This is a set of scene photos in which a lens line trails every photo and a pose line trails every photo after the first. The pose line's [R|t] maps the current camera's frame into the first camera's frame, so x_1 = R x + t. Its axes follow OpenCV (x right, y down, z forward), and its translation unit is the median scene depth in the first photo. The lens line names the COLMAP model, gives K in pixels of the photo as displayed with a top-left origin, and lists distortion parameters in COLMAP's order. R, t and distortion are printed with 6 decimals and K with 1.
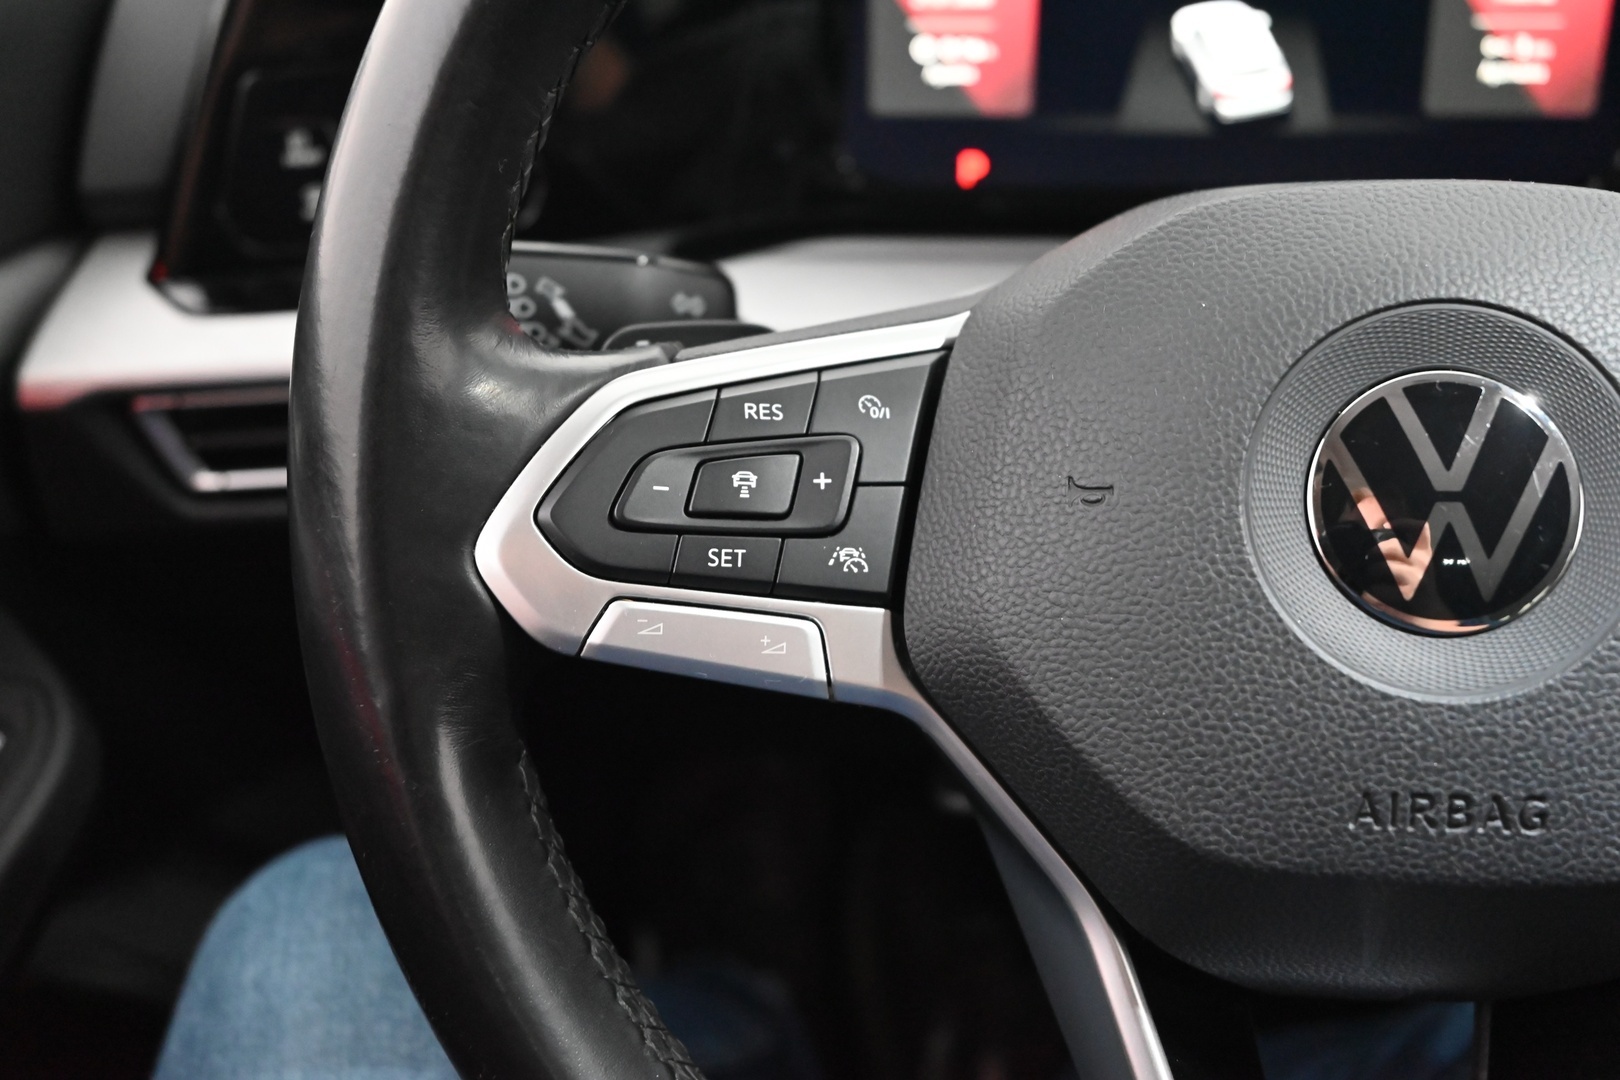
lens RADIAL K [[1812.8, 0, 810.0], [0, 1812.8, 540.0], [0, 0, 1]] dist [-0.020055, 0.007251]
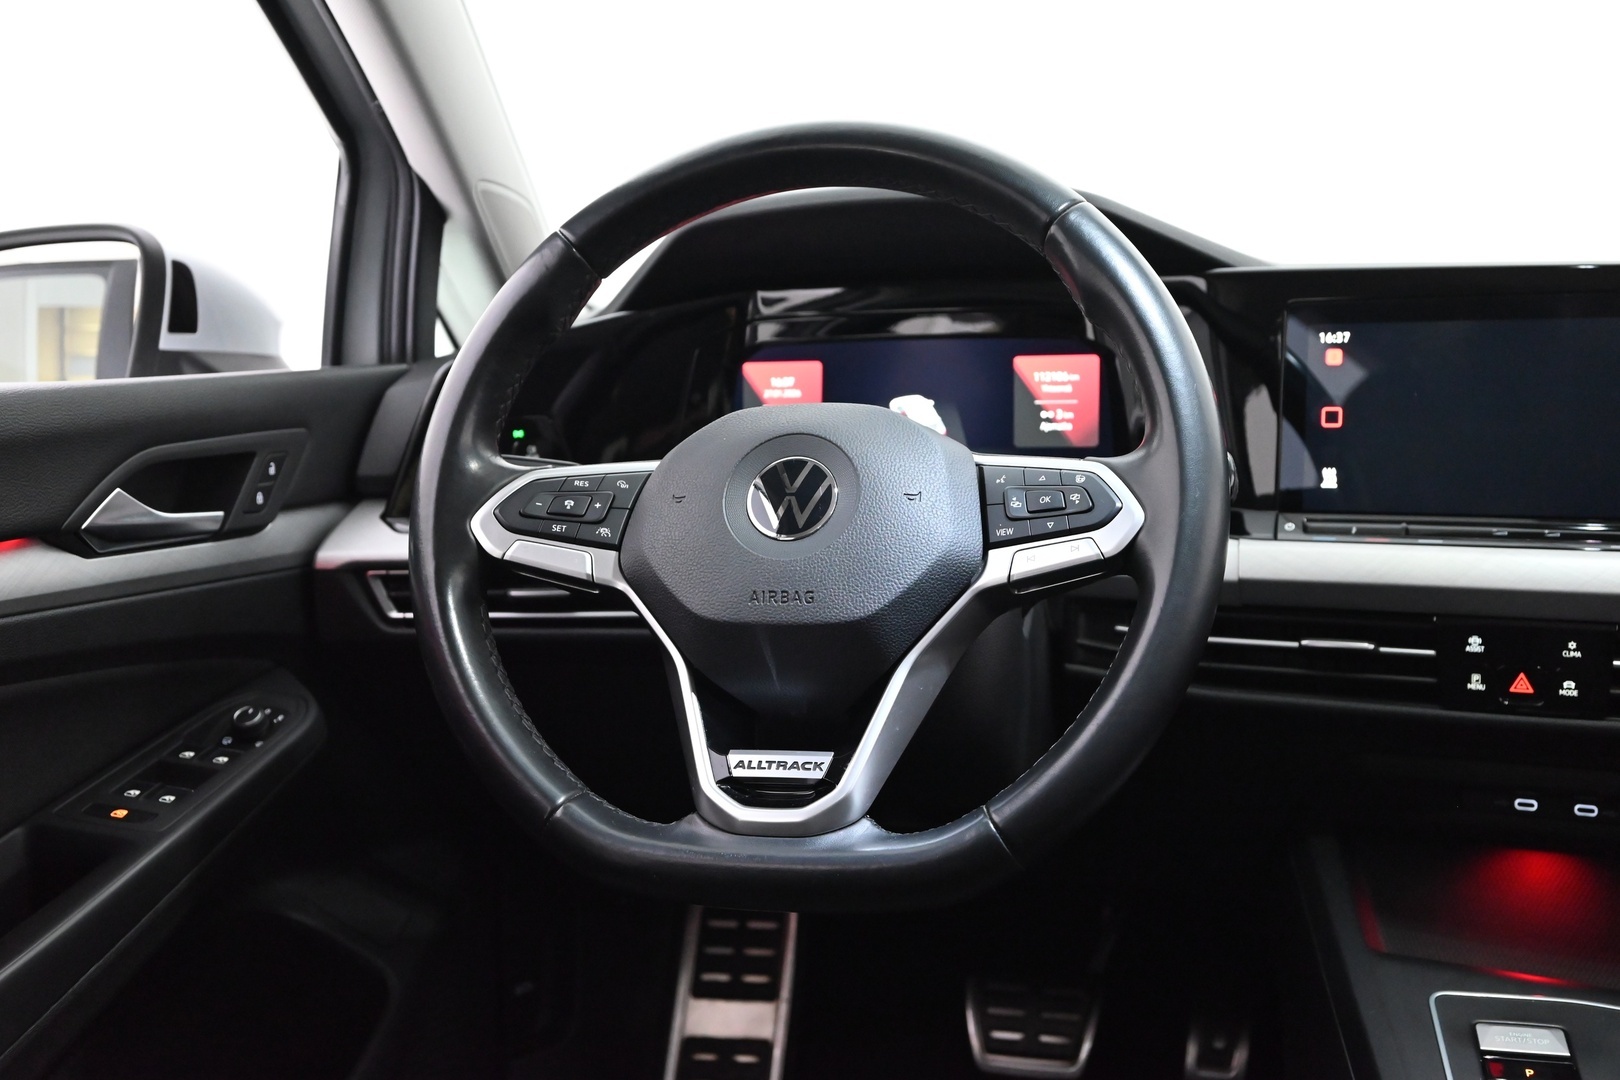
lens RADIAL K [[1812.8, 0, 810.0], [0, 1812.8, 540.0], [0, 0, 1]] dist [-0.020055, 0.007251]
pose [[0.989910, 0.020519, -0.140207, 0.708552], [-0.060924, 0.954968, -0.290386, 0.792060], [0.127935, 0.295998, 0.946582, -1.533534]]
